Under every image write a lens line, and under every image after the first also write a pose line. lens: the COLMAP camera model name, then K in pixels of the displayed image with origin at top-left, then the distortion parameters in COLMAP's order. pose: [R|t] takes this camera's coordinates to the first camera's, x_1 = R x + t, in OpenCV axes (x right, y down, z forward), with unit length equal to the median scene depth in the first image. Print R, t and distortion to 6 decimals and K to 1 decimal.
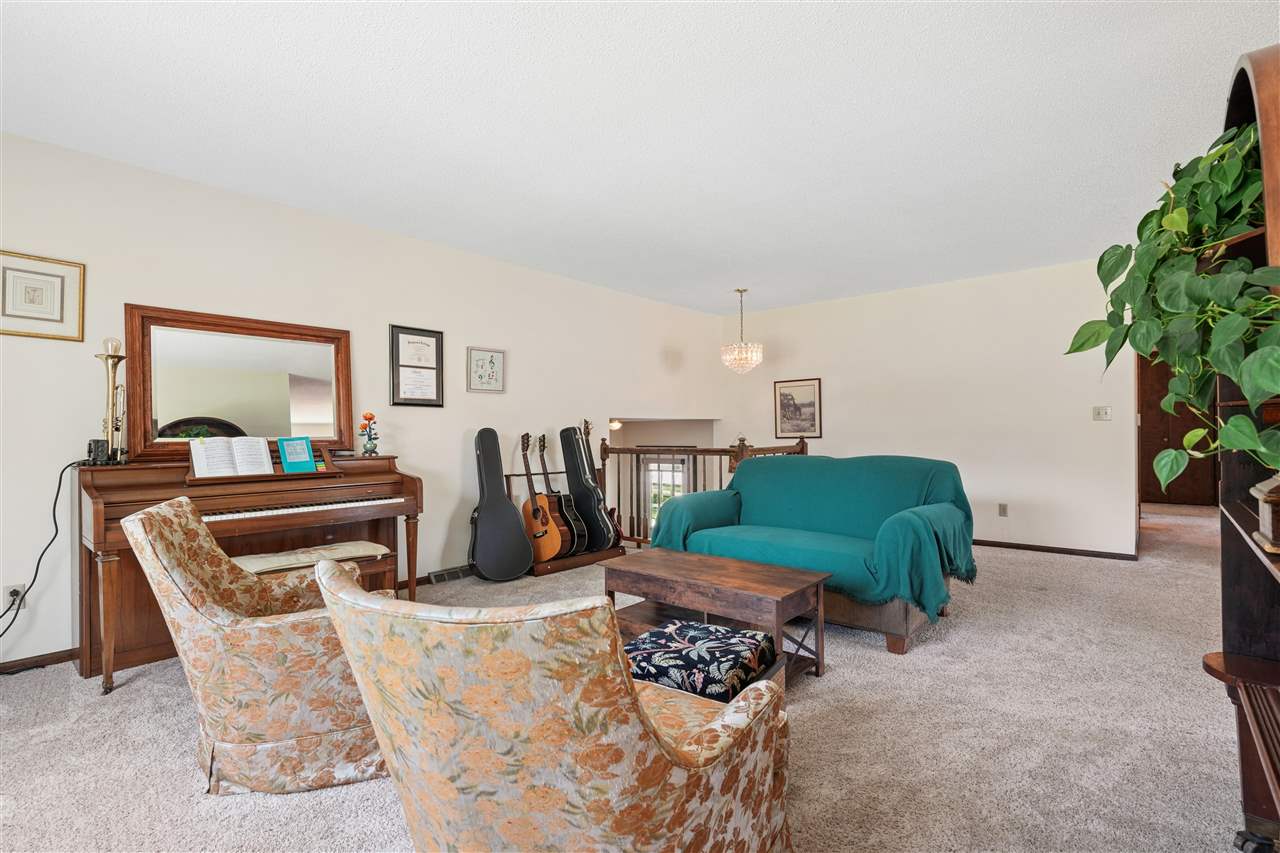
lens RADIAL K [[596.3, 0, 647.6], [0, 596.3, 428.9], [0, 0, 1]] dist [-0.008614, -0.000040]
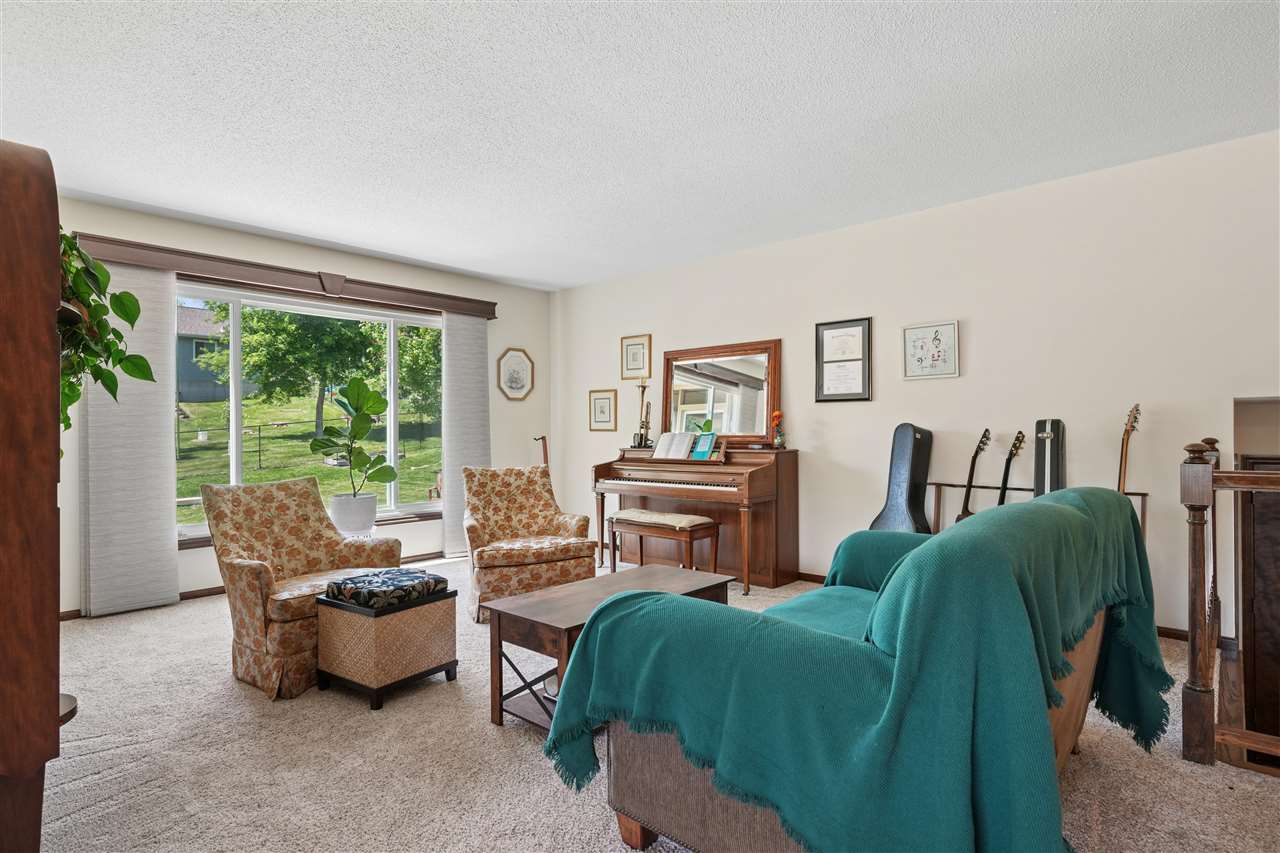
lens RADIAL K [[628.3, 0, 635.3], [0, 628.3, 427.8], [0, 0, 1]] dist [-0.027262, 0.000107]
pose [[-0.034599, -0.003740, -0.999394, 0.634177], [0.007257, 0.999966, -0.003994, 0.005963], [0.999375, -0.007391, -0.034571, 0.699774]]
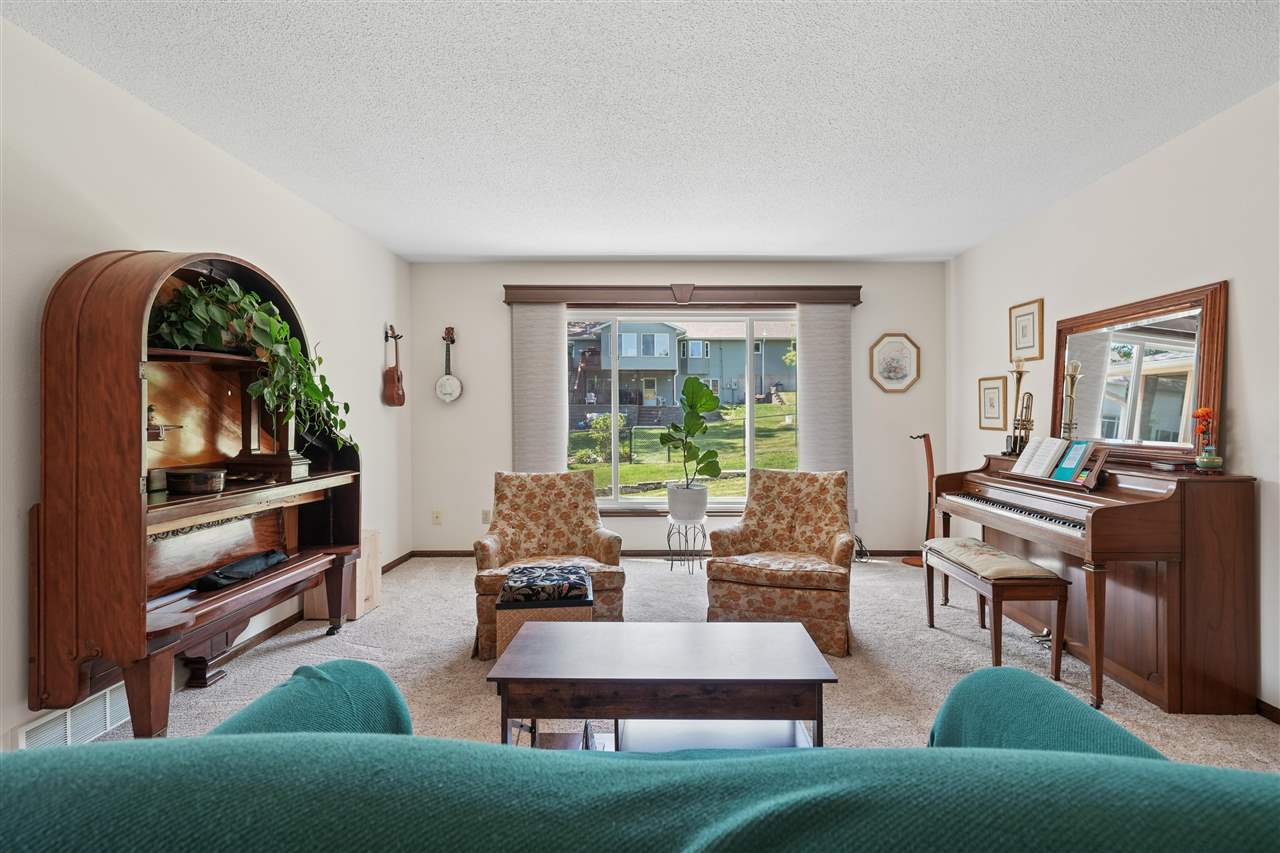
lens RADIAL K [[596.3, 0, 652.9], [0, 596.3, 419.7], [0, 0, 1]] dist [-0.008614, -0.000040]
pose [[-0.754321, 0.001558, -0.656504, 0.355181], [-0.000918, 0.999994, 0.003427, -0.013971], [0.656506, 0.003188, -0.754314, 0.975093]]
